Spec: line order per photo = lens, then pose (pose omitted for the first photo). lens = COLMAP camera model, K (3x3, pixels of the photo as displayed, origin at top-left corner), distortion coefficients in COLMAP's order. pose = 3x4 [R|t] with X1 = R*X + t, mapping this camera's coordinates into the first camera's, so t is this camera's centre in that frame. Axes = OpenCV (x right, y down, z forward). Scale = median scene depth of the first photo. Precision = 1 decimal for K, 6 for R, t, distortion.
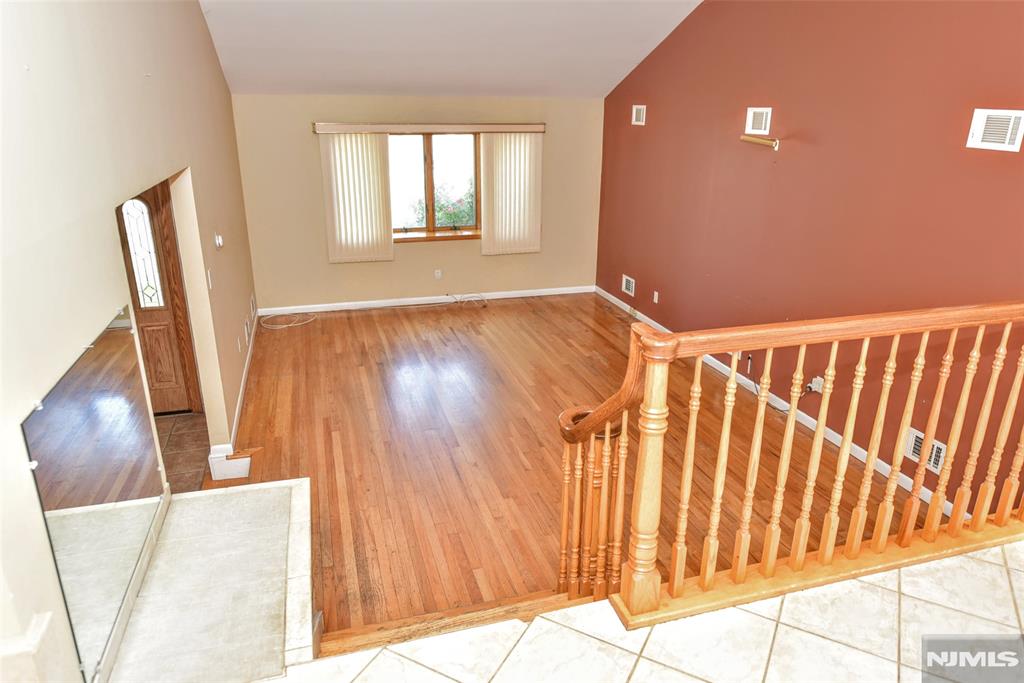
lens RADIAL K [[672.1, 0, 505.3], [0, 672.1, 332.7], [0, 0, 1]] dist [0.005565, -0.012419]
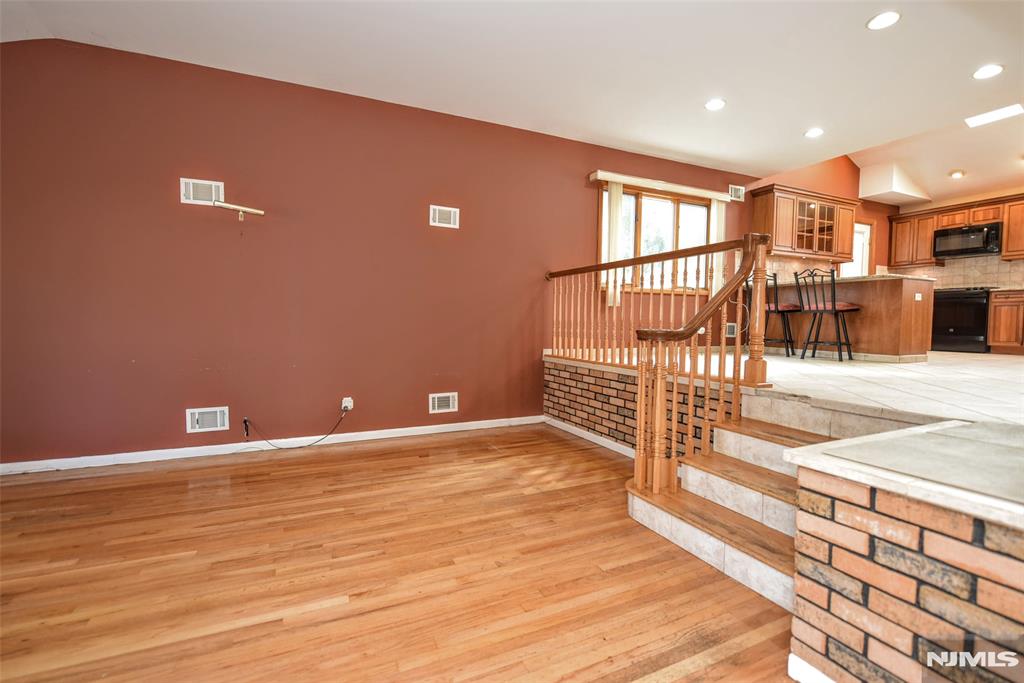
lens RADIAL K [[460.5, 0, 515.3], [0, 460.5, 343.0], [0, 0, 1]] dist [-0.008967, 0.000241]
pose [[-0.149767, -0.055912, 0.987139, -0.291564], [0.312221, 0.944639, 0.100875, -0.011765], [-0.938130, 0.323313, -0.124019, 0.520571]]
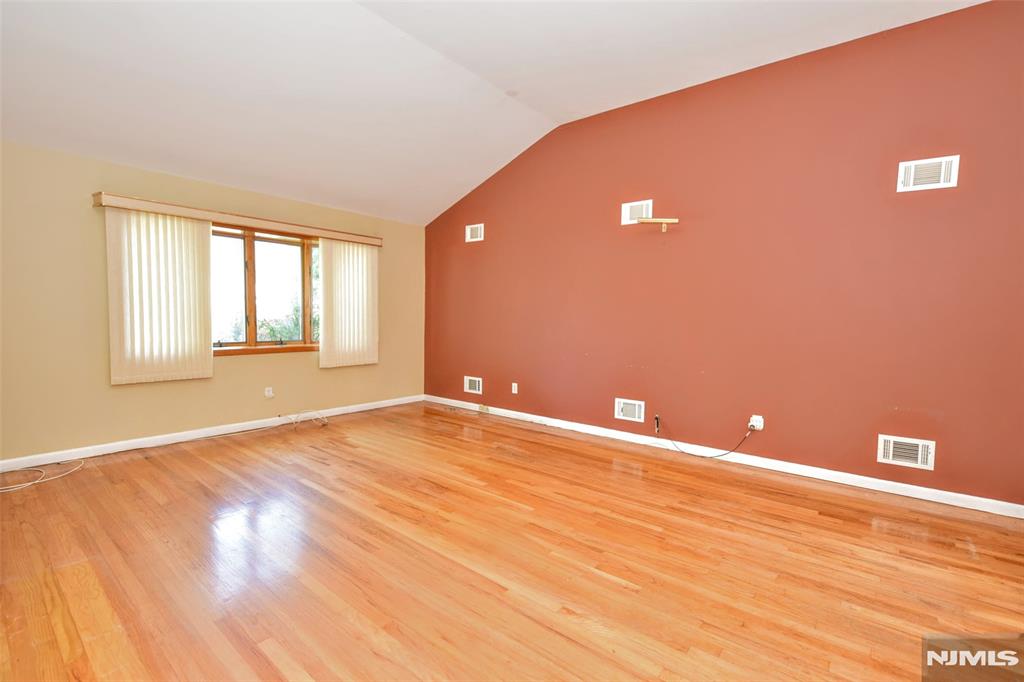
lens RADIAL K [[460.5, 0, 507.2], [0, 460.5, 334.2], [0, 0, 1]] dist [-0.008967, 0.000241]
pose [[0.824884, -0.016338, 0.565066, -0.197714], [0.171179, 0.959872, -0.222134, 0.025449], [-0.538762, 0.279963, 0.794579, 0.393150]]
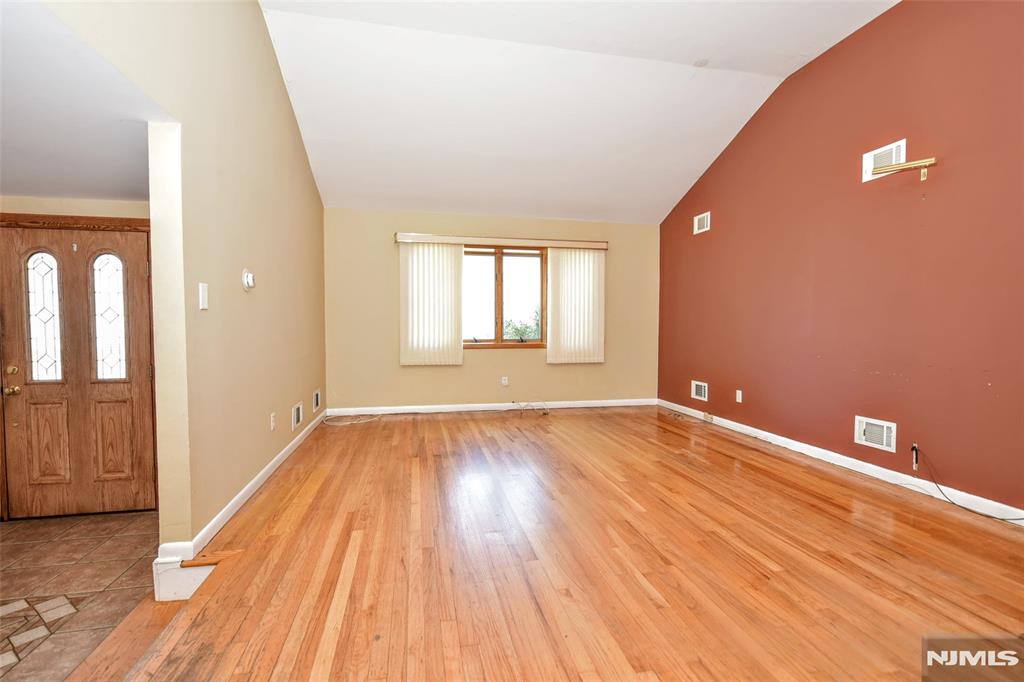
lens RADIAL K [[460.5, 0, 511.3], [0, 460.5, 346.6], [0, 0, 1]] dist [-0.008967, 0.000241]
pose [[0.996965, 0.000648, -0.077851, -0.039490], [-0.022310, 0.960409, -0.277699, 0.063701], [0.074589, 0.278593, 0.957509, 0.345572]]
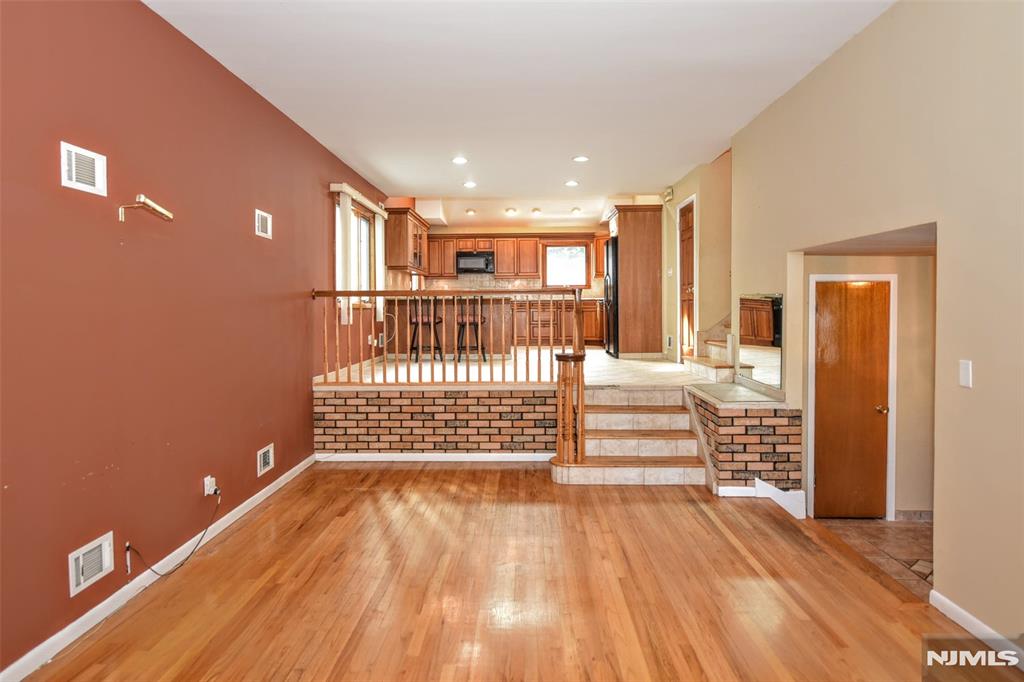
lens RADIAL K [[634.8, 0, 496.0], [0, 634.8, 317.6], [0, 0, 1]] dist [-0.000014, -0.002427]
pose [[-0.946014, -0.005823, 0.324073, -0.111902], [0.105715, 0.939620, 0.325481, -0.241390], [-0.306401, 0.342169, -0.888278, 1.040813]]
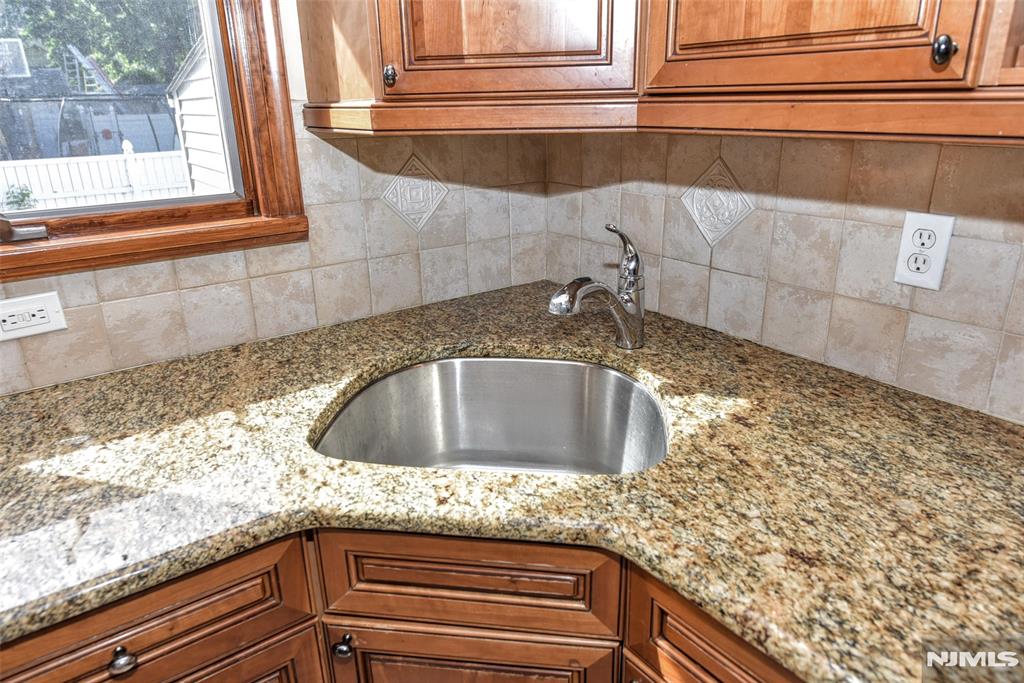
lens RADIAL K [[672.1, 0, 515.3], [0, 672.1, 338.1], [0, 0, 1]] dist [0.005565, -0.012419]
pose [[-0.936115, 0.125706, -0.328461, 0.220895], [-0.105089, 0.791292, 0.602340, 0.187790], [0.335626, 0.598377, -0.727530, -0.458021]]
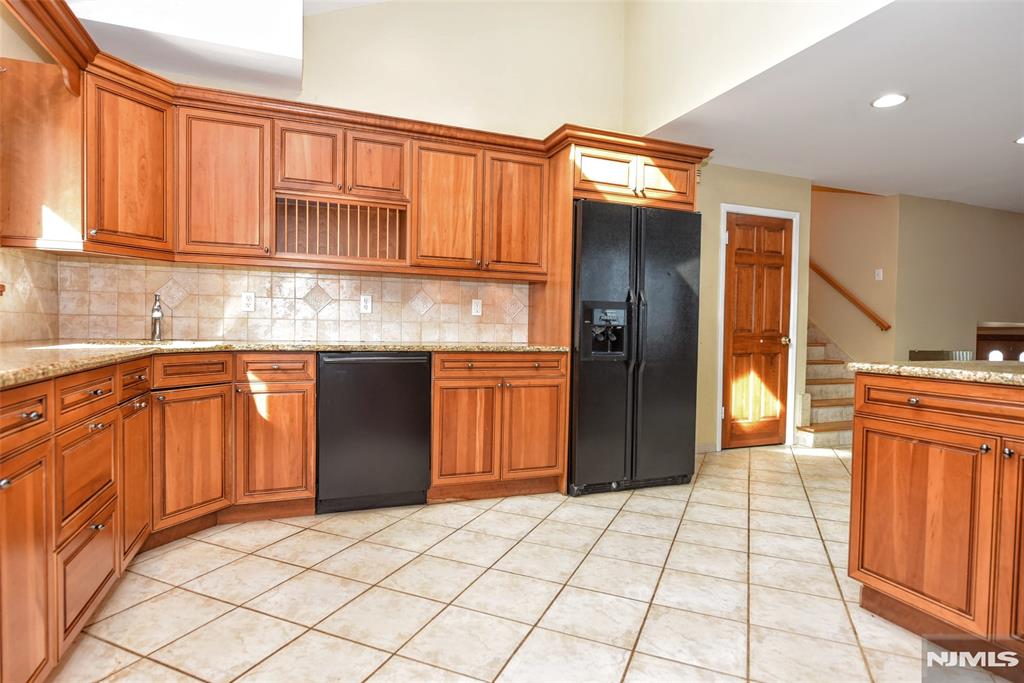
lens RADIAL K [[545.8, 0, 510.9], [0, 545.8, 343.3], [0, 0, 1]] dist [0.003518, -0.000353]
pose [[0.086848, 0.021586, -0.995988, 0.551100], [-0.339099, 0.940706, -0.009181, 0.212759], [0.936733, 0.338535, 0.089018, -0.372021]]
